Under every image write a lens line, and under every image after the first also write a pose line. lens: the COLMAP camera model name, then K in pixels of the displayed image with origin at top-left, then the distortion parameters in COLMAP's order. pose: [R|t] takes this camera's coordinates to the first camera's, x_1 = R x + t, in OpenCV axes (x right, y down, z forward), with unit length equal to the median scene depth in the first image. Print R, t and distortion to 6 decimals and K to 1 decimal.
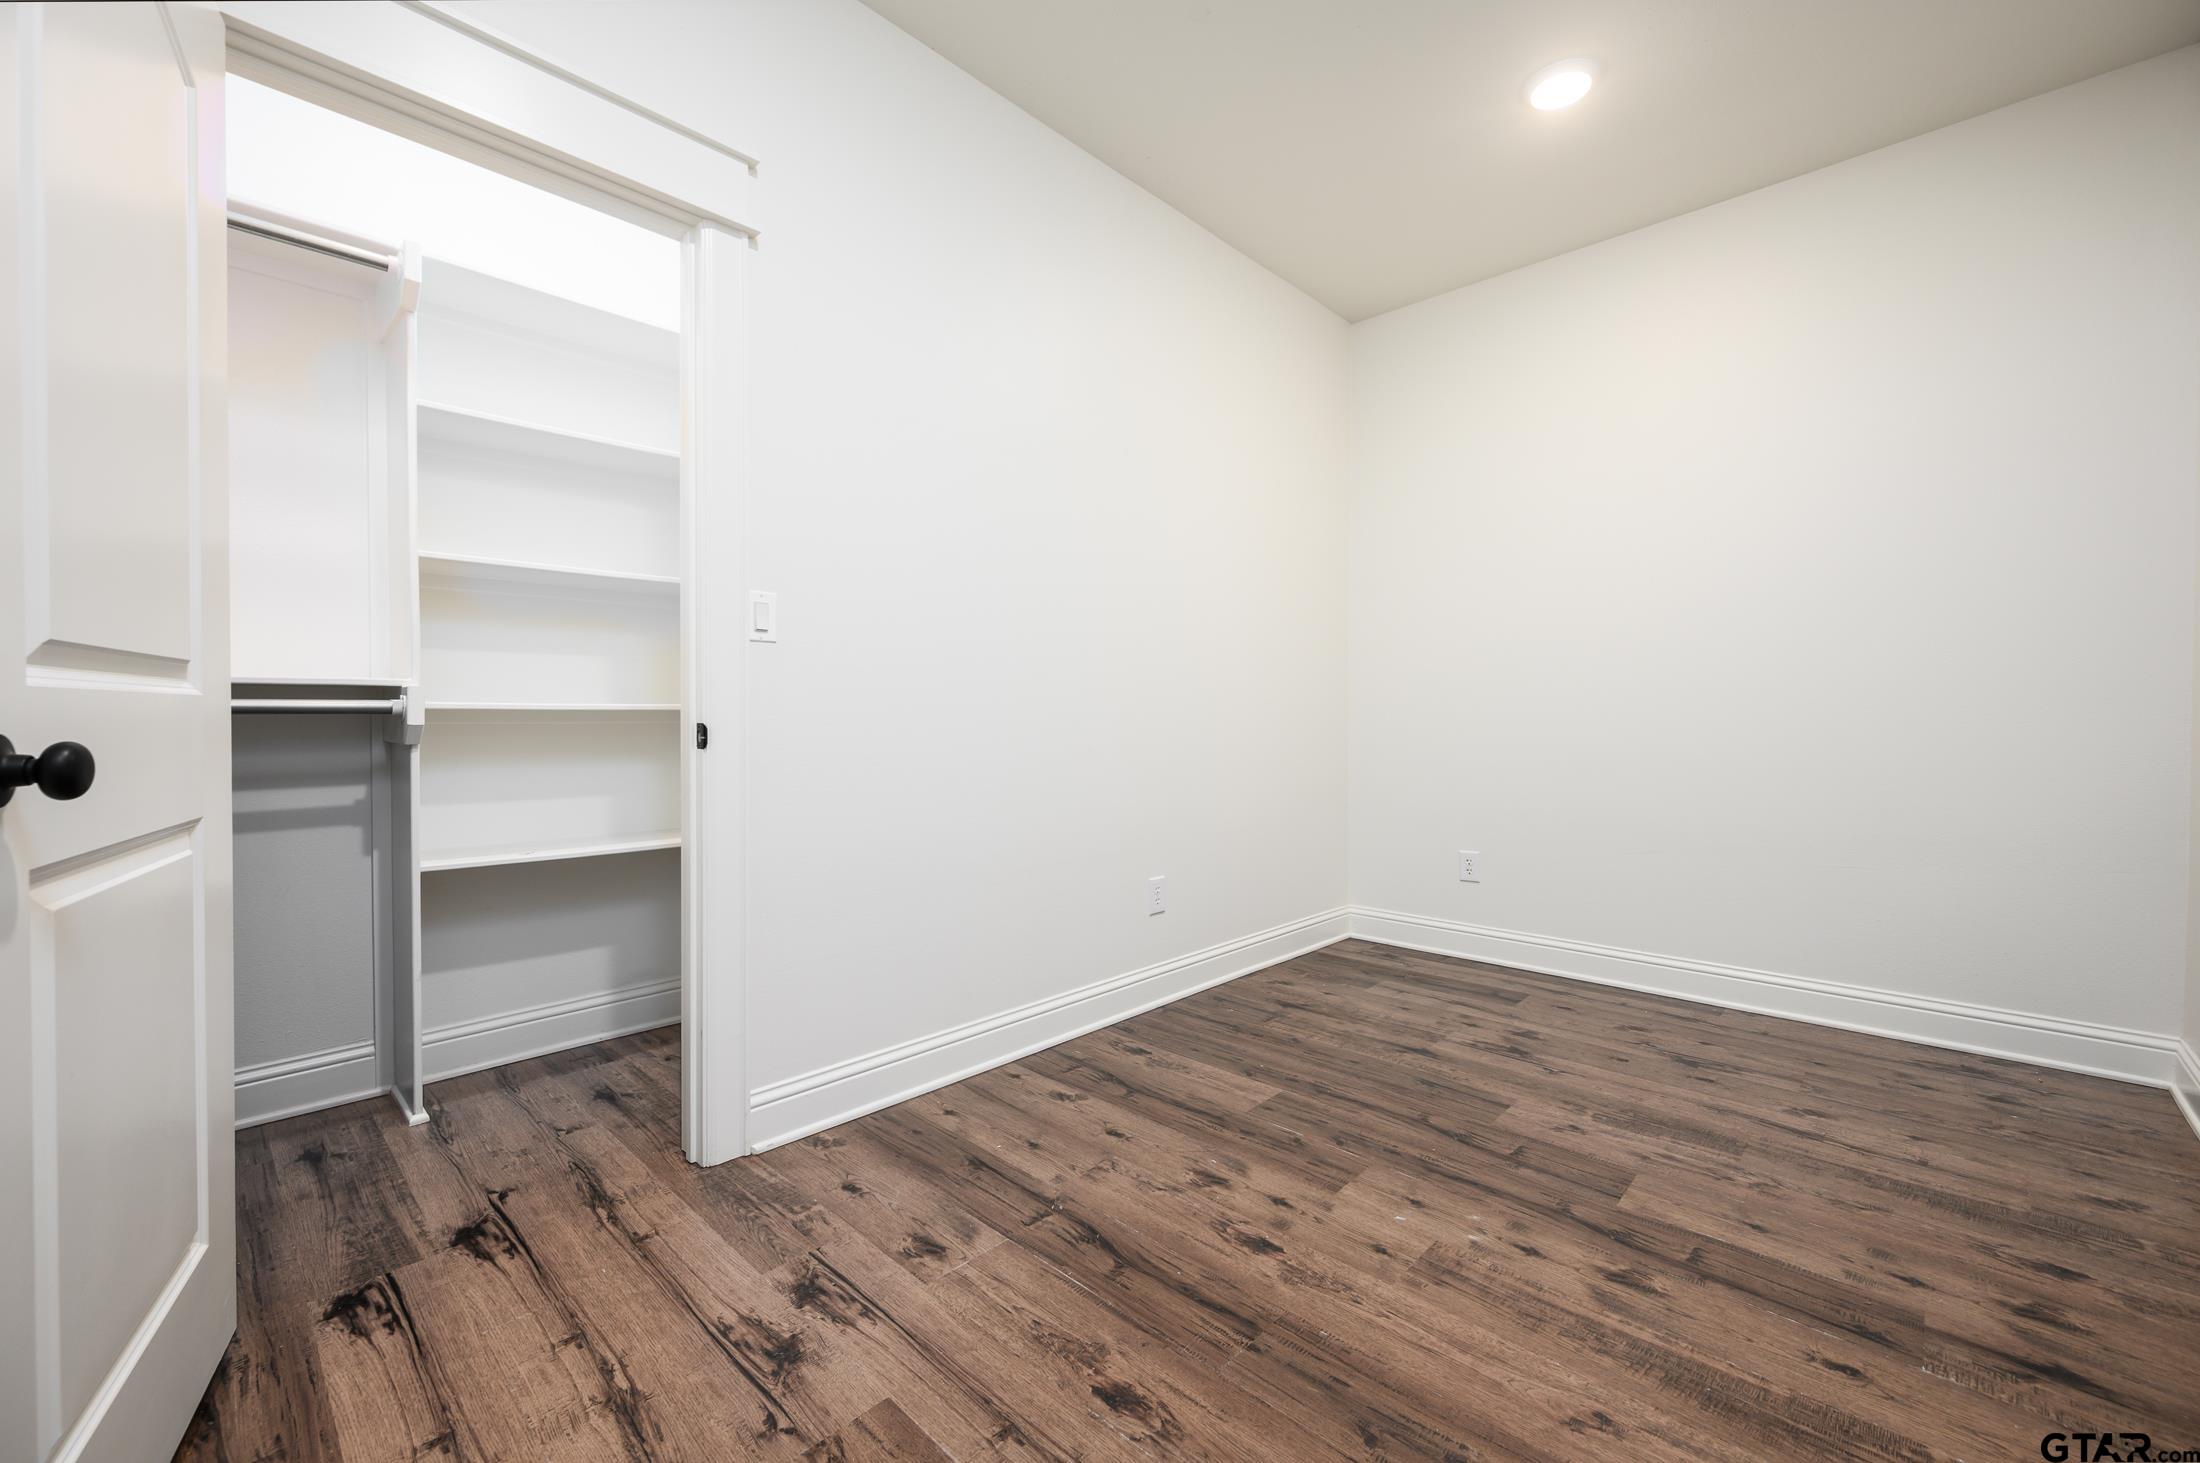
lens RADIAL K [[872.8, 0, 1094.9], [0, 872.8, 719.2], [0, 0, 1]] dist [-0.003187, 0.000710]
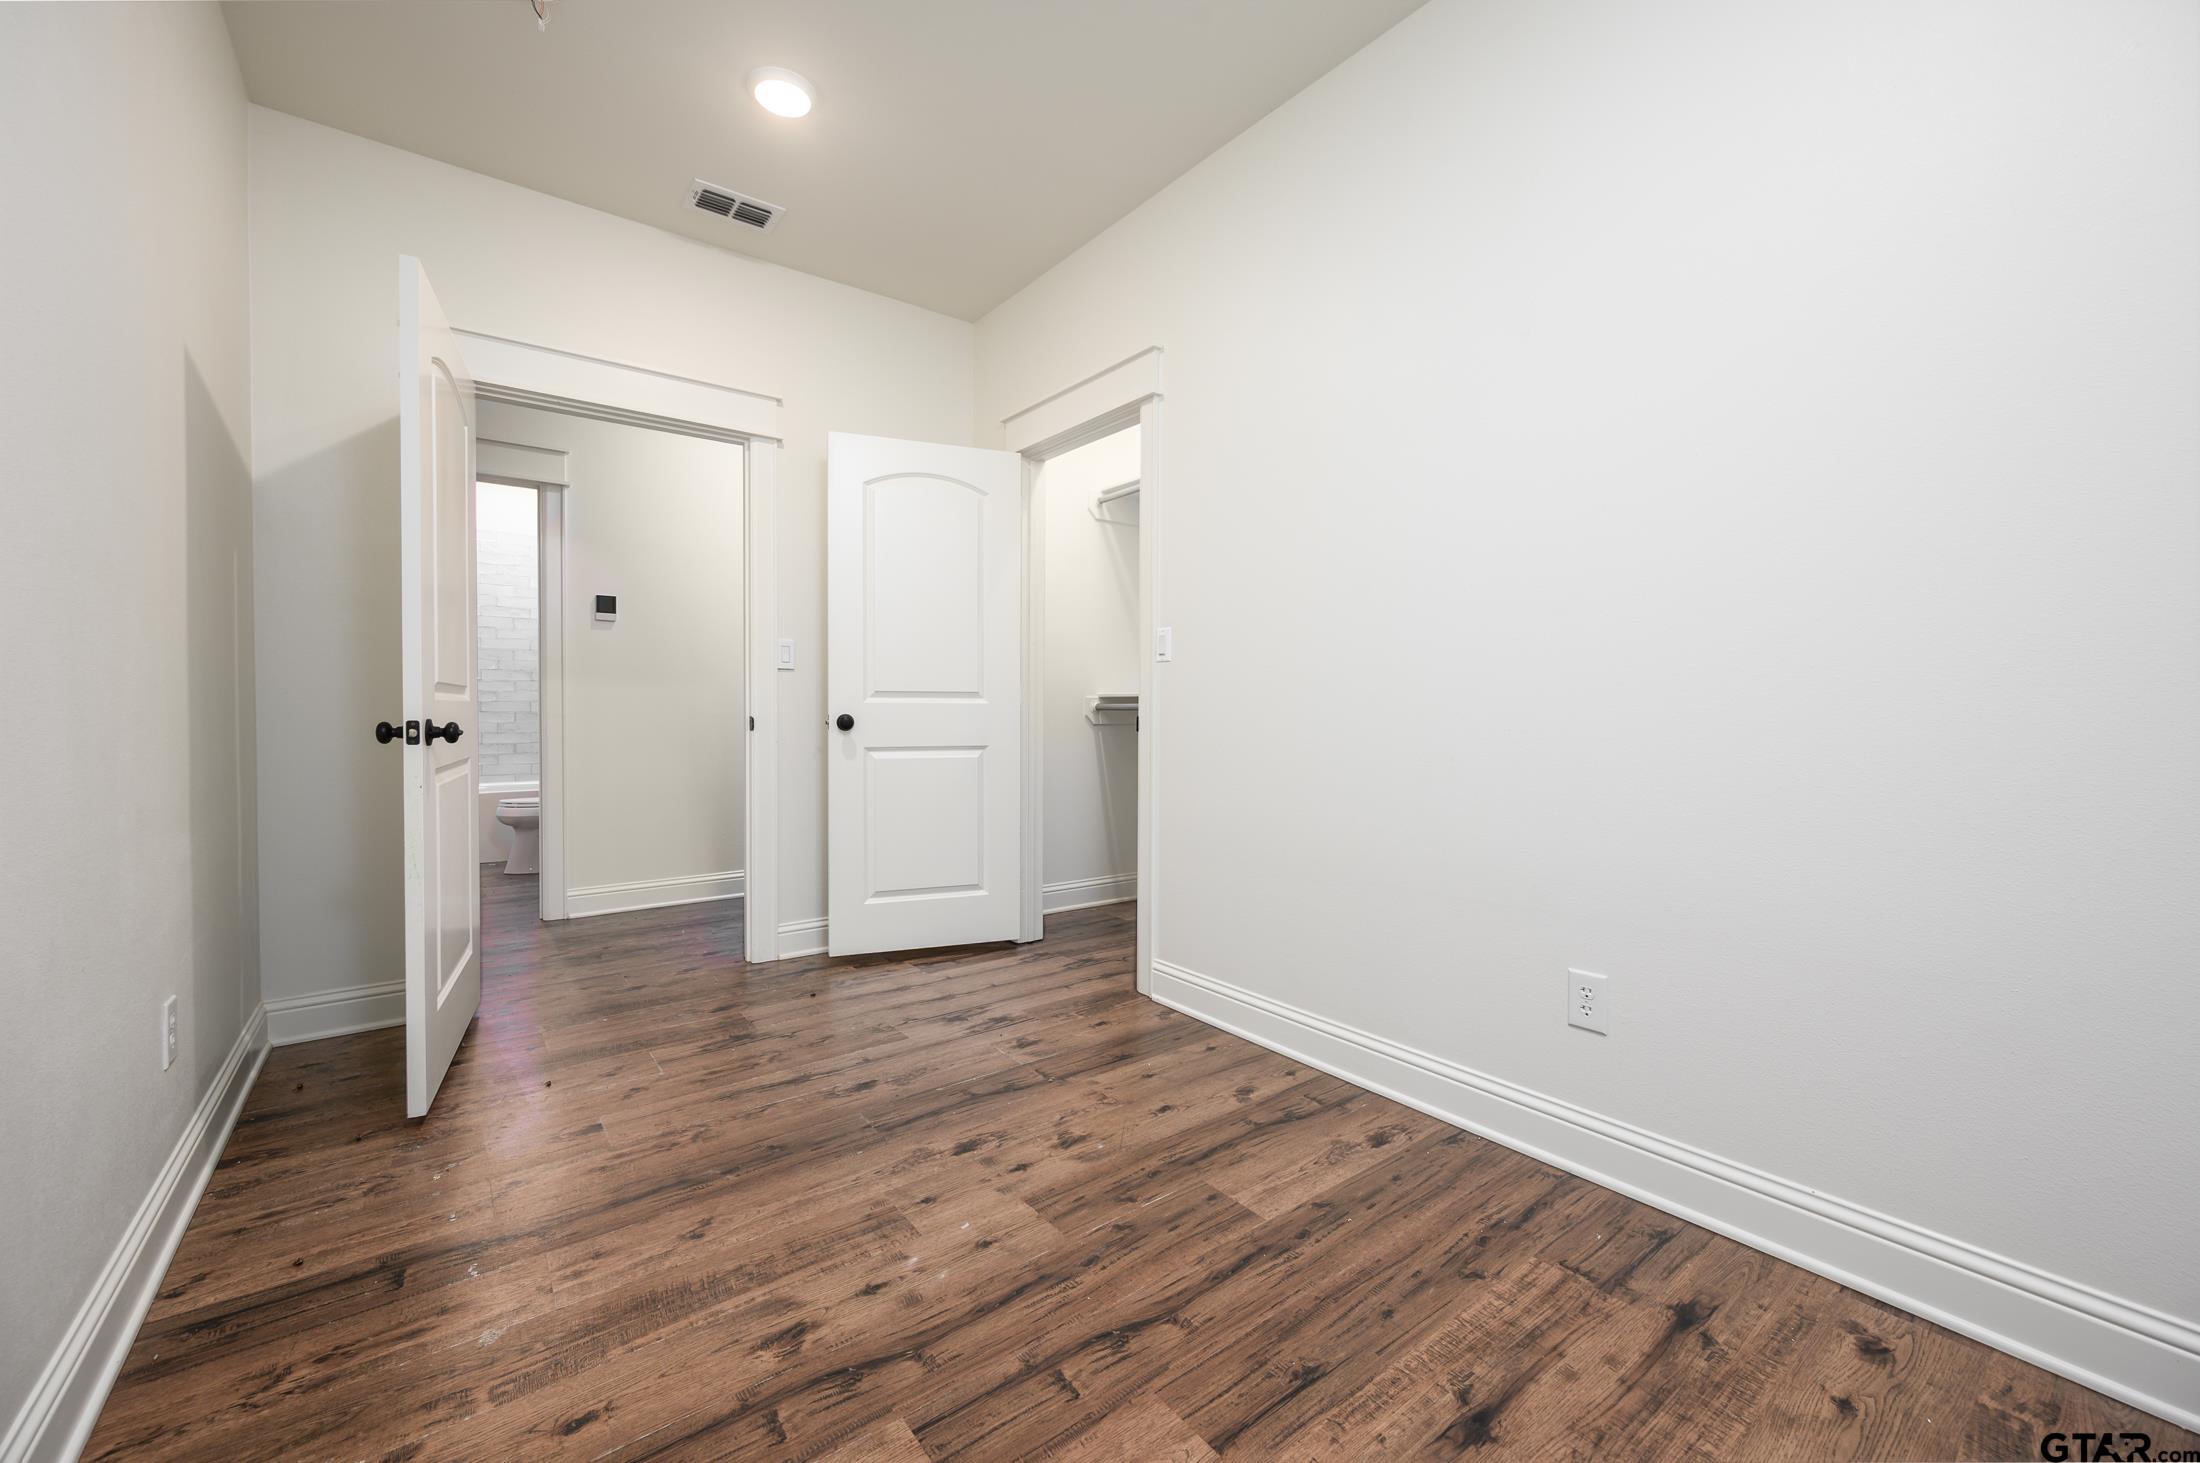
lens RADIAL K [[872.8, 0, 1093.2], [0, 872.8, 727.2], [0, 0, 1]] dist [-0.003187, 0.000710]
pose [[-0.150014, 0.020629, -0.988469, 1.308402], [-0.010396, 0.999694, 0.022441, -0.012177], [0.988629, 0.013642, -0.149753, 1.302530]]
